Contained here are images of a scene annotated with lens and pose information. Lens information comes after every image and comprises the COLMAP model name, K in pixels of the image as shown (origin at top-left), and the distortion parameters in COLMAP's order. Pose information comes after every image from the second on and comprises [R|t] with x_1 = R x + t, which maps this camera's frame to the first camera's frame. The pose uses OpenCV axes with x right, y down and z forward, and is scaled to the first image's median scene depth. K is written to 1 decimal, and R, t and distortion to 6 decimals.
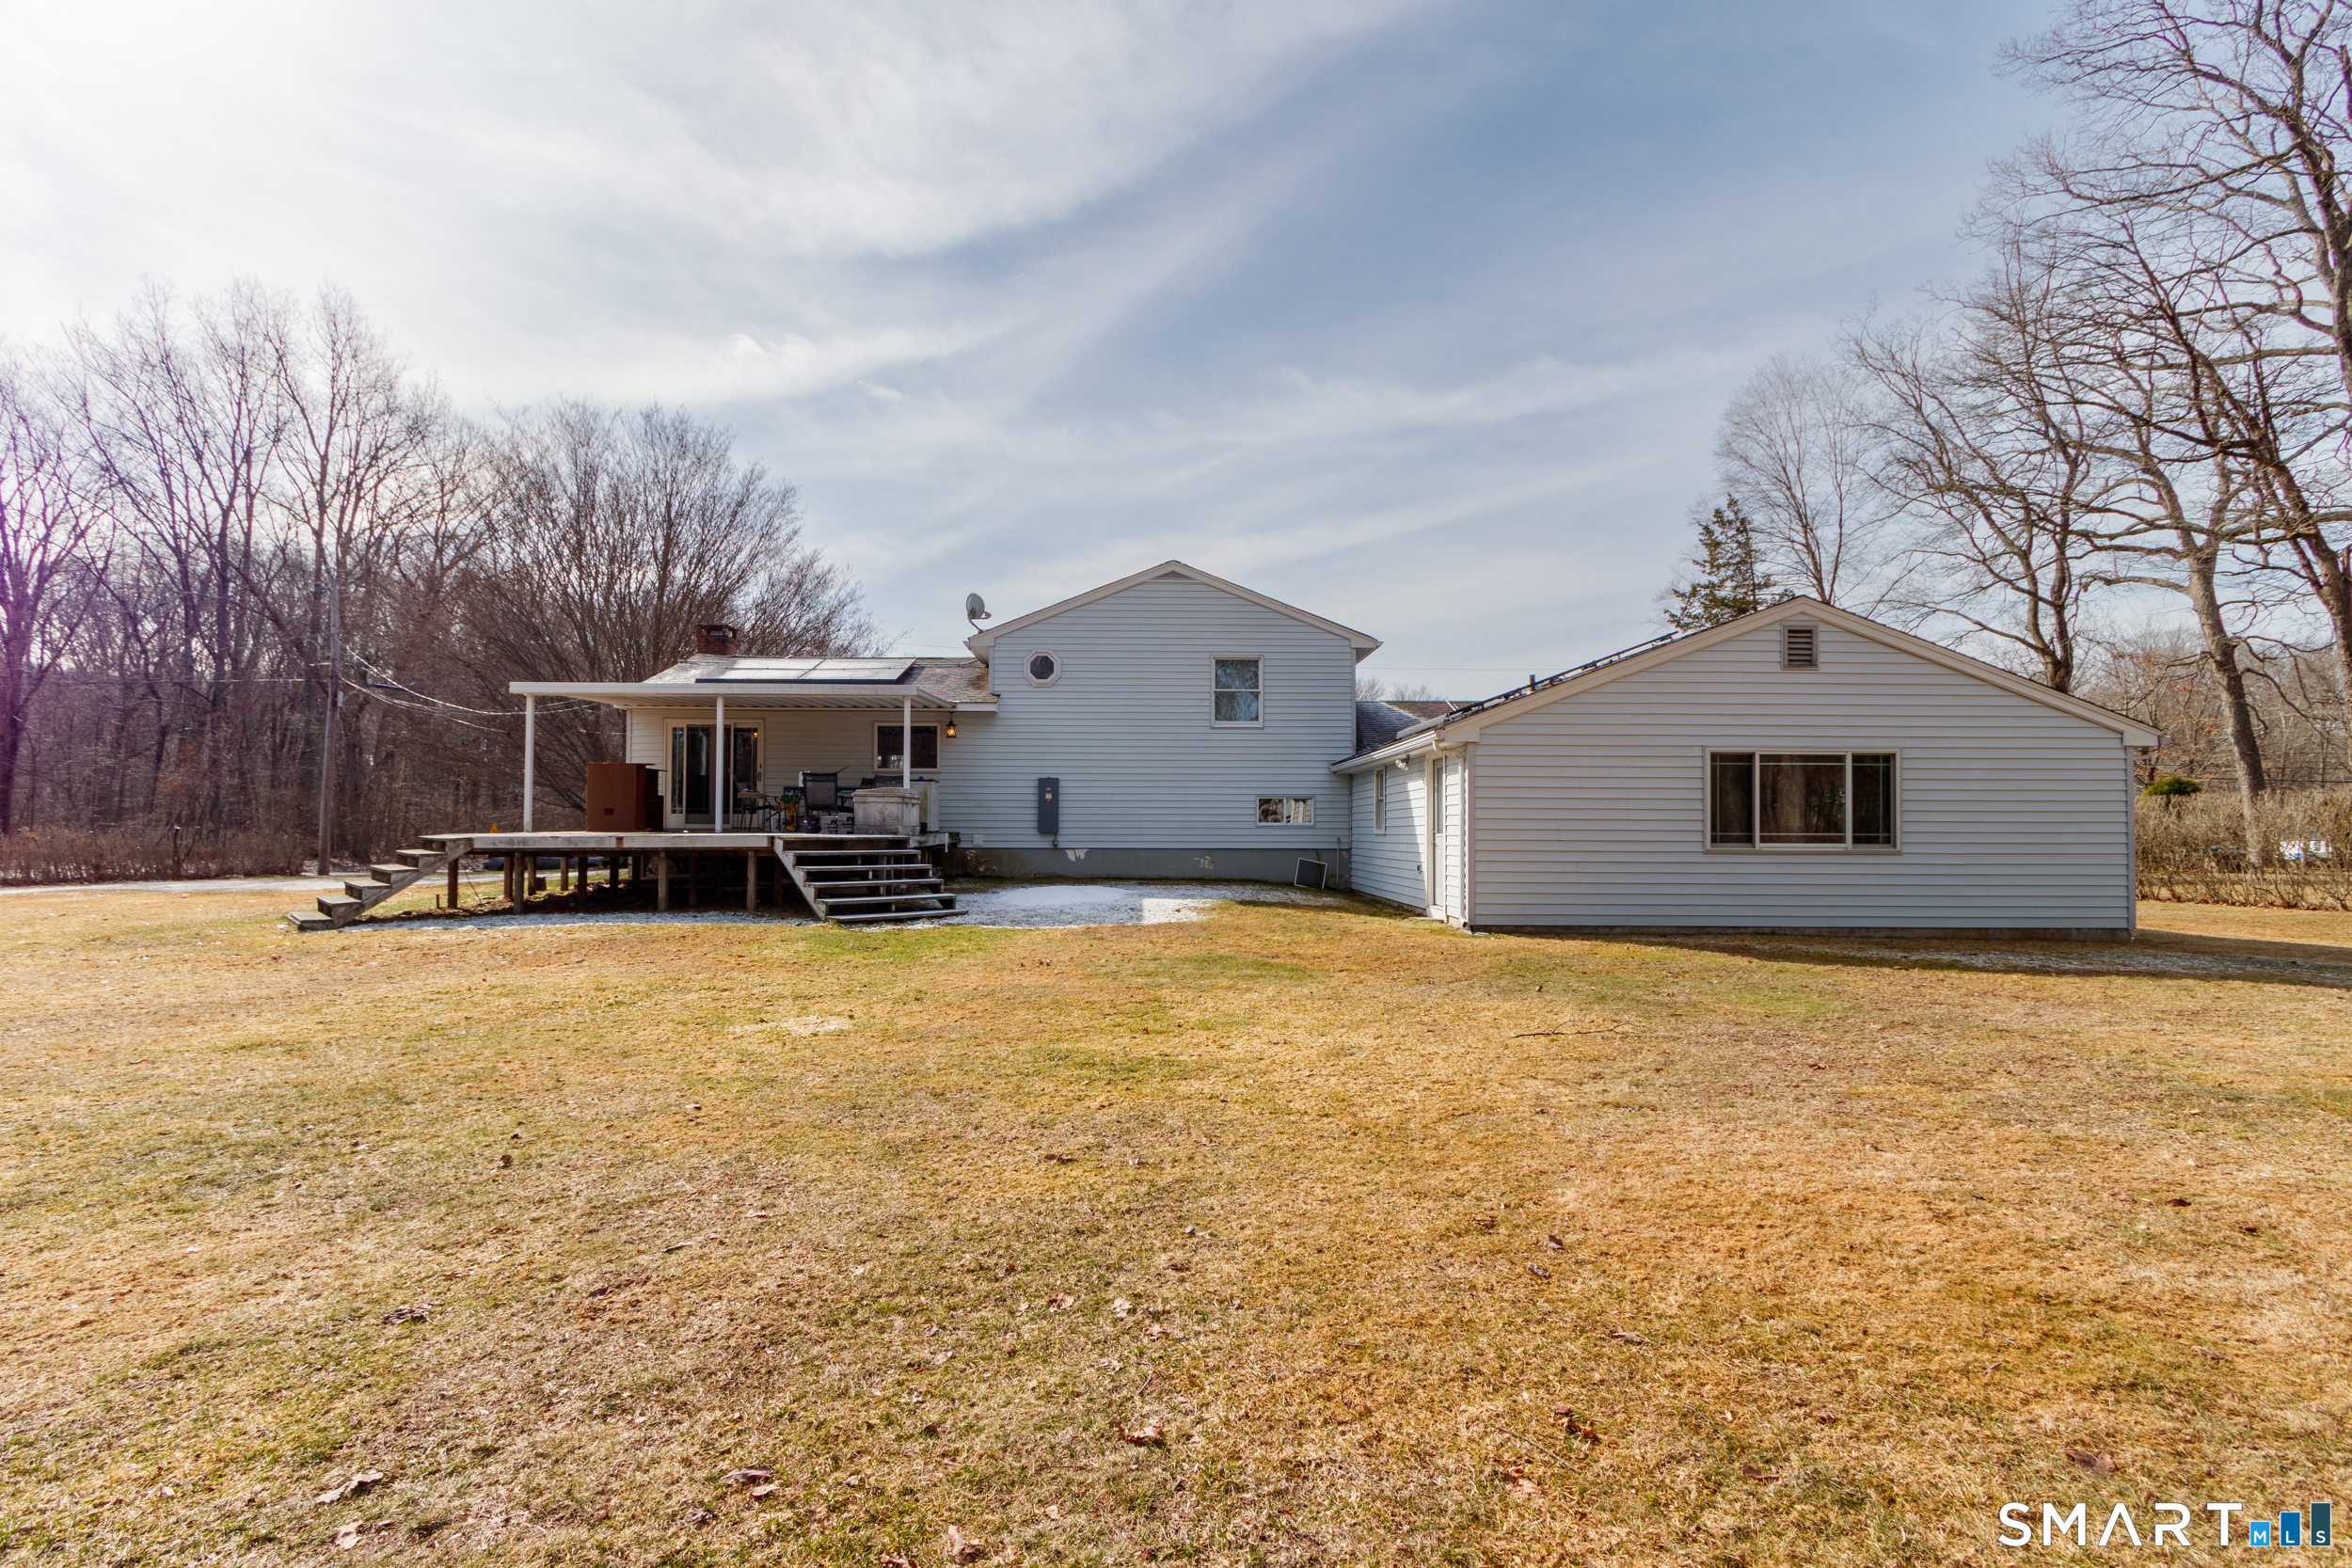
lens RADIAL K [[1088.8, 0, 1176.8], [0, 1088.8, 793.8], [0, 0, 1]] dist [0.009980, 0.000194]
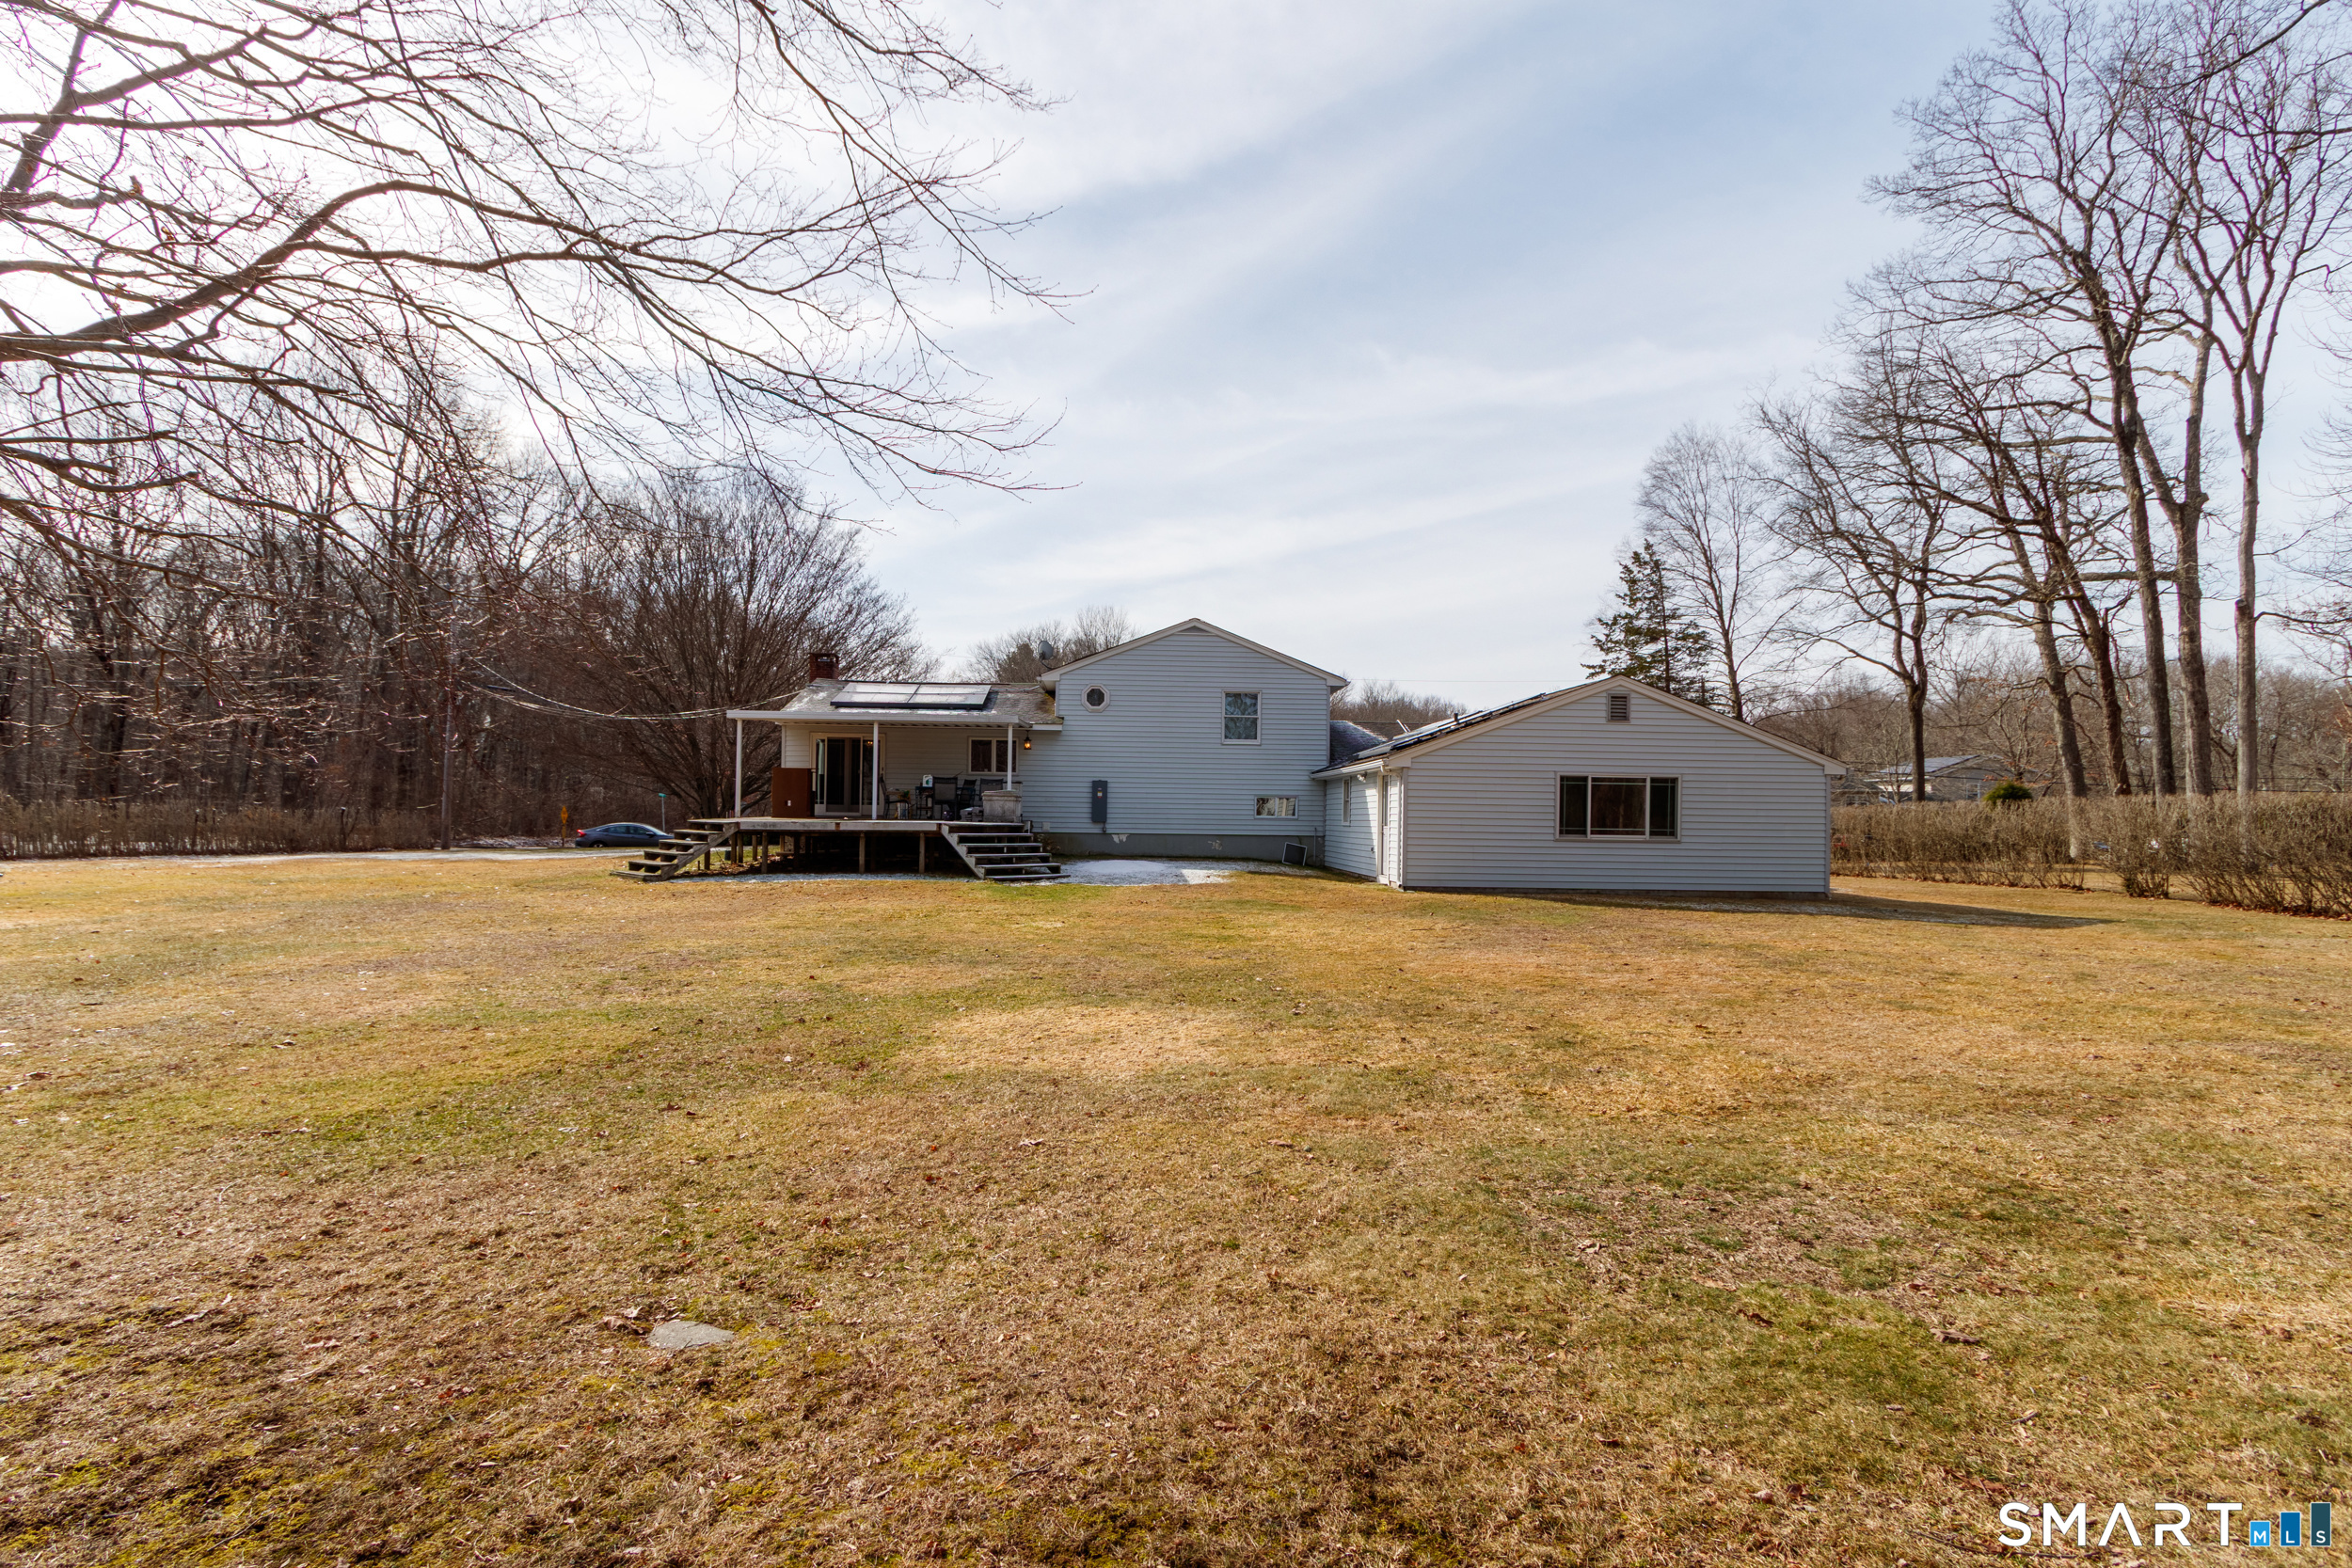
lens RADIAL K [[1088.8, 0, 1174.8], [0, 1088.8, 790.6], [0, 0, 1]] dist [0.009980, 0.000194]
pose [[0.999612, 0.011360, 0.025419, -0.059041], [-0.011601, 0.999889, 0.009349, -0.015870], [-0.025310, -0.009641, 0.999633, -0.334190]]
